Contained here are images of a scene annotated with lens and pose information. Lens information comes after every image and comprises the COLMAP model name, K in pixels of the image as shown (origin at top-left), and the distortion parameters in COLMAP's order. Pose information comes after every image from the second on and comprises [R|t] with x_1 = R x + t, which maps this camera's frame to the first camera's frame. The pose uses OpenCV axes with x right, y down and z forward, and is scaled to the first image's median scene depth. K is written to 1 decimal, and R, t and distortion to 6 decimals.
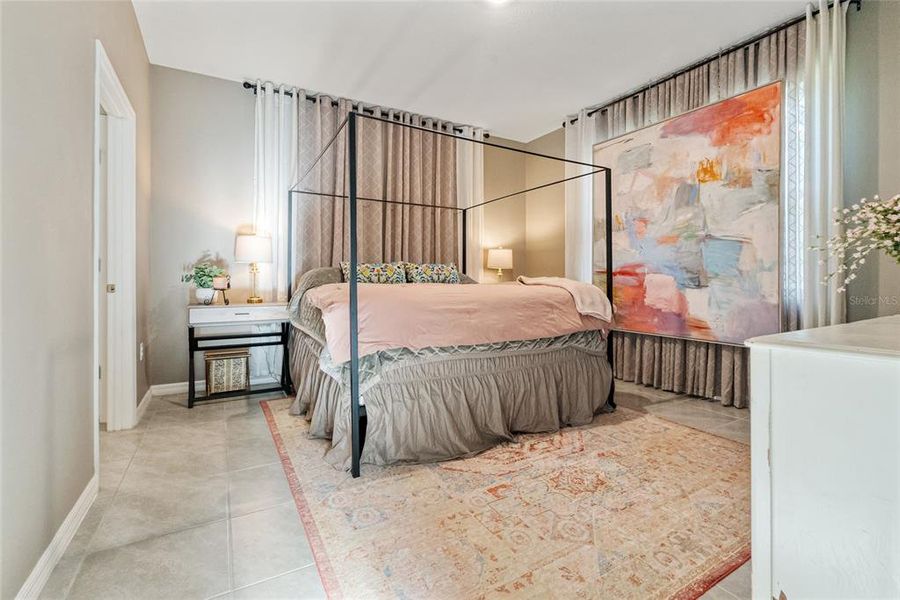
lens RADIAL K [[403.7, 0, 452.6], [0, 403.7, 277.9], [0, 0, 1]] dist [-0.001213, 0.000025]
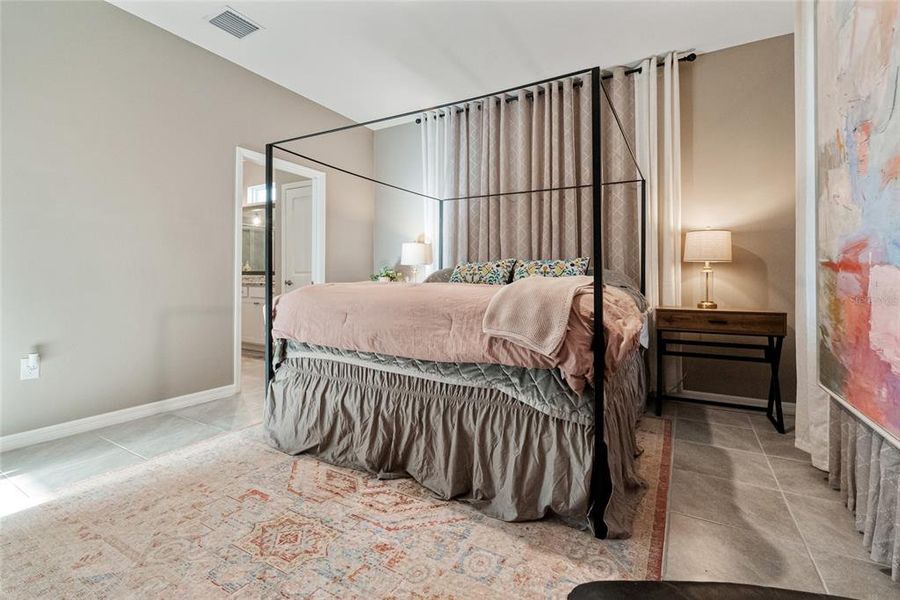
lens RADIAL K [[403.7, 0, 452.6], [0, 403.7, 277.9], [0, 0, 1]] dist [-0.001213, 0.000025]
pose [[0.495530, 0.000273, -0.868591, 0.914019], [0.000200, 1.000000, 0.000428, 0.001042], [0.868591, -0.000386, 0.495529, 0.712651]]
